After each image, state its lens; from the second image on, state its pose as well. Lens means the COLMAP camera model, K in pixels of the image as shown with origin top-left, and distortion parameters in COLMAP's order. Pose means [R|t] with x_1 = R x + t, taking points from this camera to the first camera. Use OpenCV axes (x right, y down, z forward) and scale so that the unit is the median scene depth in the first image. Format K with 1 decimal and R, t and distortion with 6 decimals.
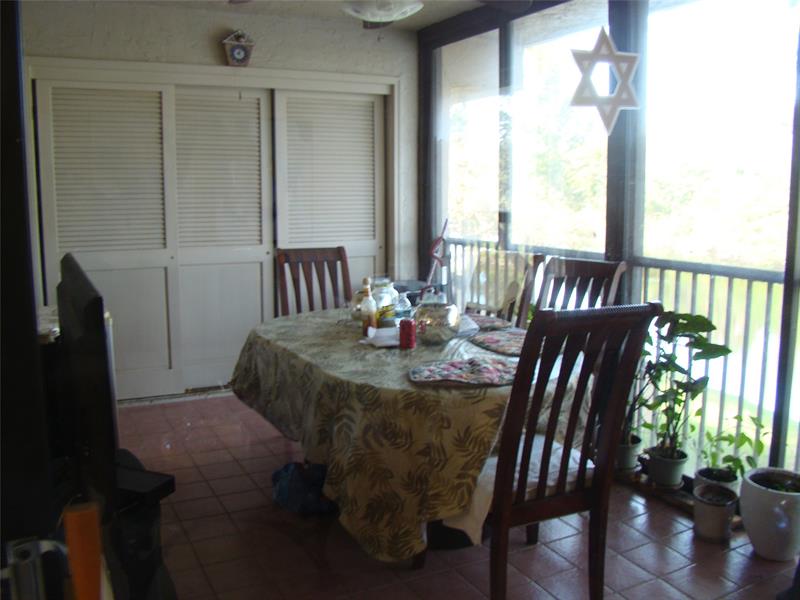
lens RADIAL K [[737.5, 0, 400.0], [0, 737.5, 300.0], [0, 0, 1]] dist [-0.223599, 0.184529]
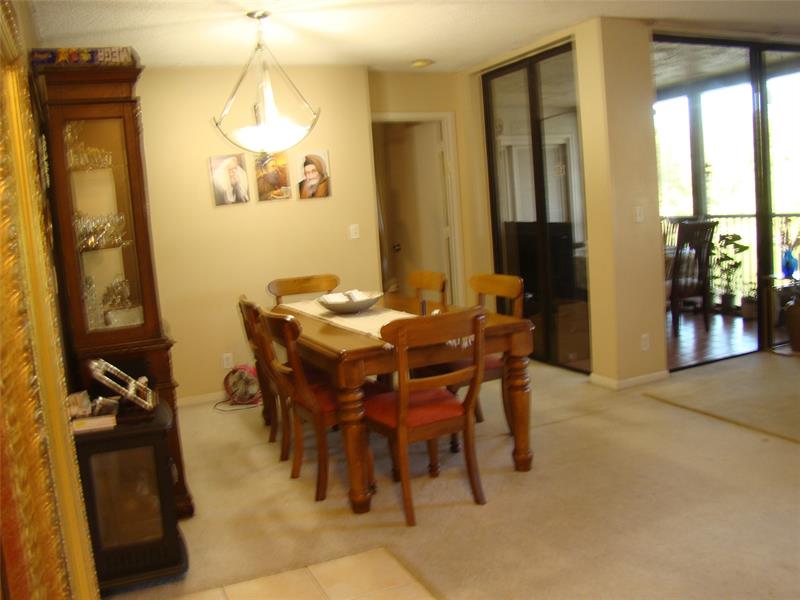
lens RADIAL K [[737.5, 0, 400.0], [0, 737.5, 300.0], [0, 0, 1]] dist [-0.223599, 0.184529]
pose [[0.996065, -0.065915, -0.059235, -0.561283], [0.064587, 0.997622, -0.024062, 0.215952], [0.060680, 0.020142, 0.997954, -1.385114]]
